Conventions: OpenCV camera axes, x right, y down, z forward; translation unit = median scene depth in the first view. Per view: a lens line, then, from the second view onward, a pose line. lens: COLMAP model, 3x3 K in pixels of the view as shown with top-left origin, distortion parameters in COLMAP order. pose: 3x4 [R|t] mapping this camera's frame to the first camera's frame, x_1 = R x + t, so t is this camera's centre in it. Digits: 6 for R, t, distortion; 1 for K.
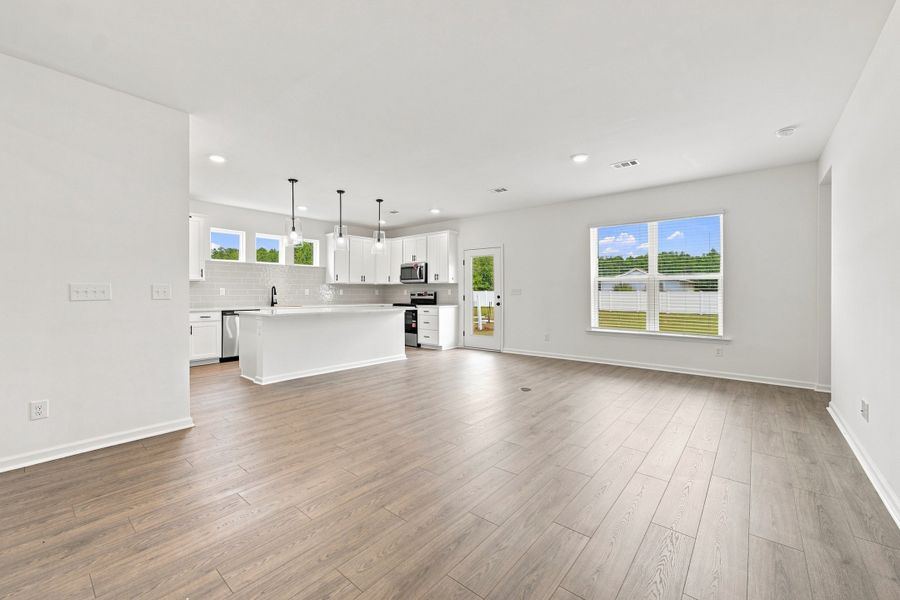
lens RADIAL K [[365.2, 0, 450.0], [0, 365.2, 300.0], [0, 0, 1]] dist [-0.001936, -0.000139]
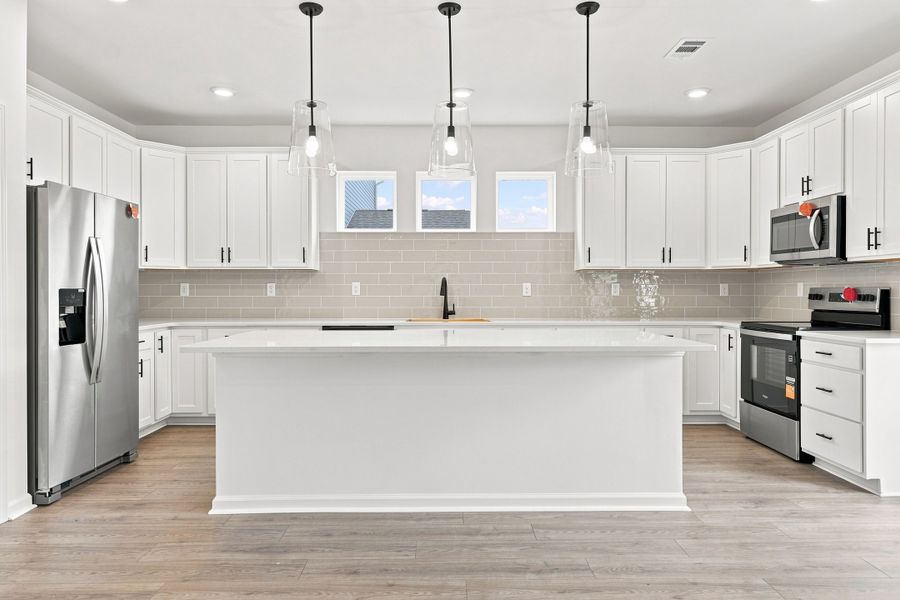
lens RADIAL K [[641.3, 0, 449.8], [0, 641.3, 288.1], [0, 0, 1]] dist [0.061078, 0.000770]
pose [[0.651397, -0.000632, -0.758737, 0.139693], [-0.013686, 0.999827, -0.012583, -0.011441], [0.758614, 0.018581, 0.651276, 0.382682]]
